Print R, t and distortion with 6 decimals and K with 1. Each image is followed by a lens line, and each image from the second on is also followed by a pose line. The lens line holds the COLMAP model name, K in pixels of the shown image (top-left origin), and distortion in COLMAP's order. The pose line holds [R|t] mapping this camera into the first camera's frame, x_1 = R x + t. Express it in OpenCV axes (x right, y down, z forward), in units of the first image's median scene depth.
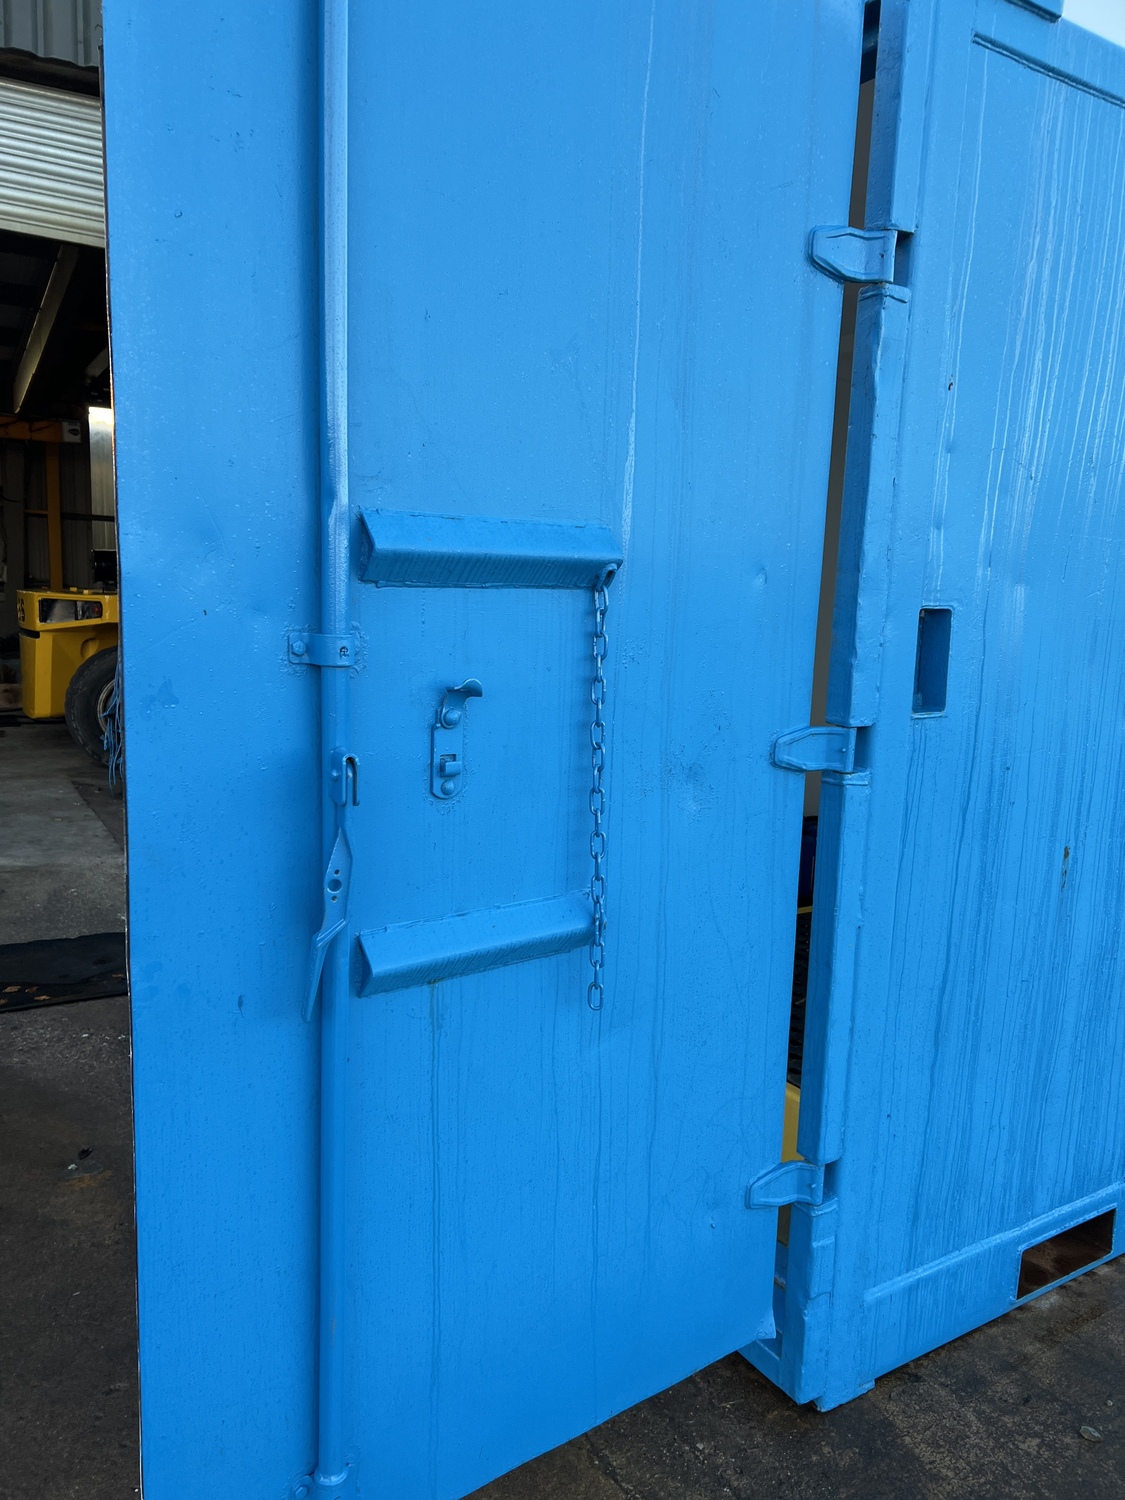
lens RADIAL K [[1101.9, 0, 562.5], [0, 1101.9, 750.0], [0, 0, 1]] dist [0.074503, -0.058513]
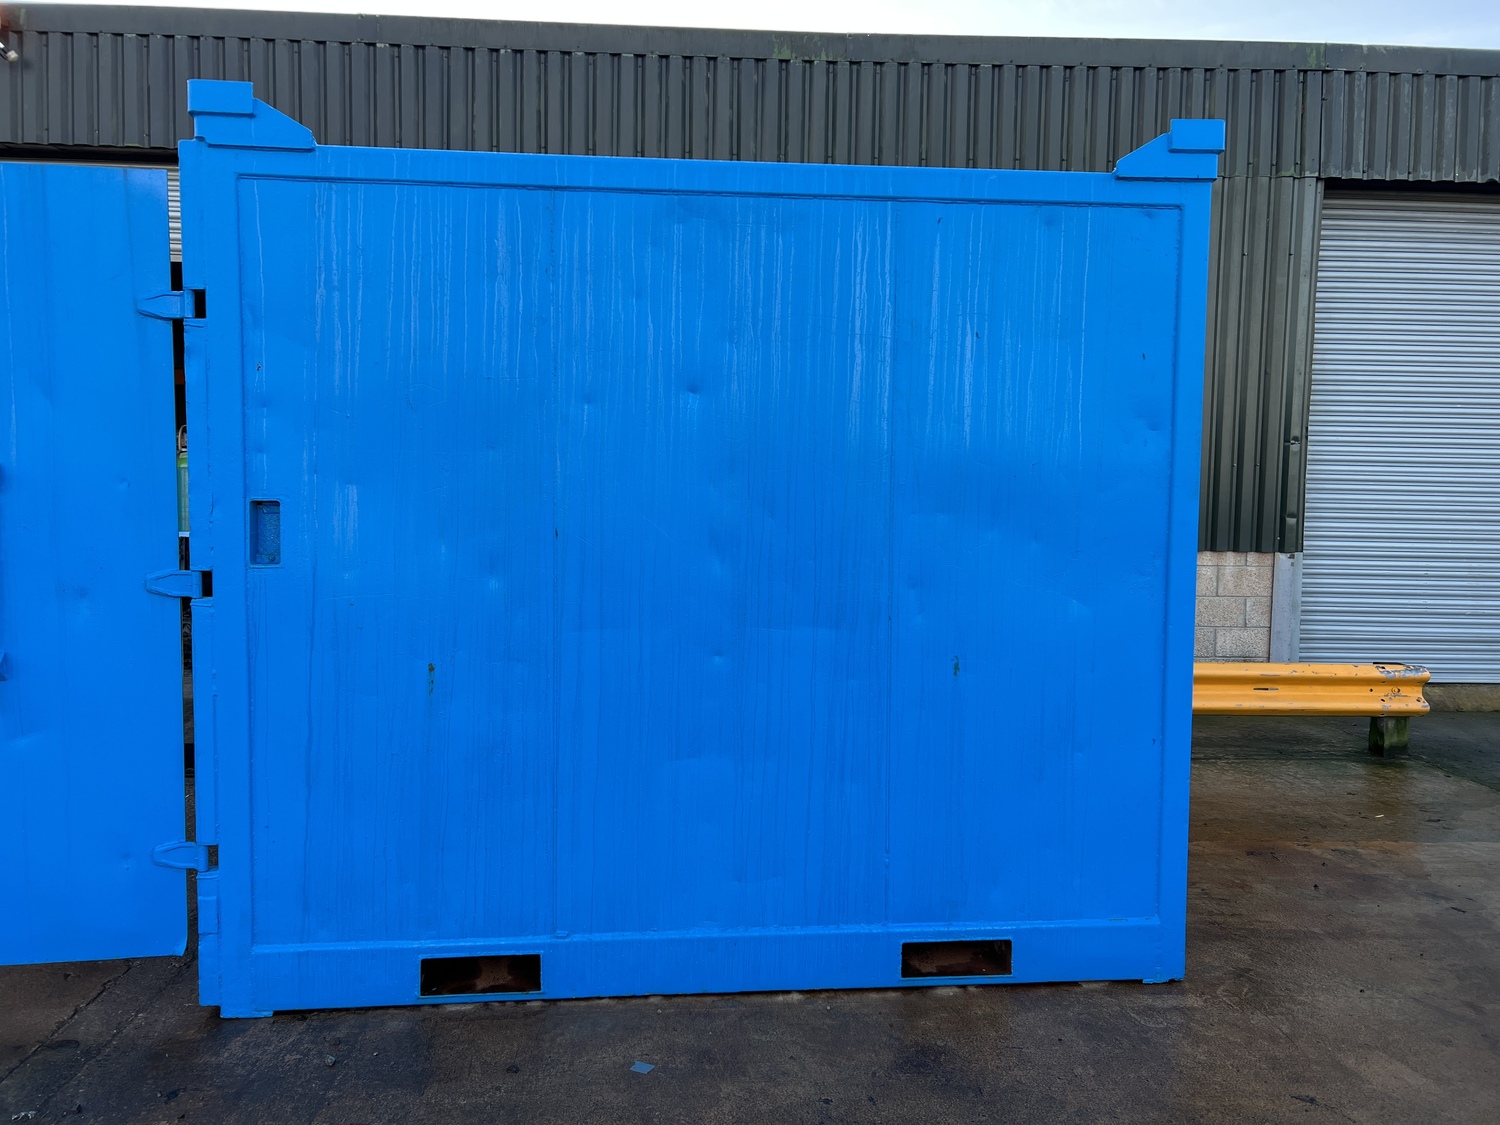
lens RADIAL K [[1101.9, 0, 750.0], [0, 1101.9, 562.5], [0, 0, 1]] dist [0.074503, -0.058513]
pose [[0.885533, -0.002846, -0.464568, 1.677573], [-0.045072, 0.994738, -0.092007, 0.078867], [0.462385, 0.102414, 0.880745, -0.094950]]
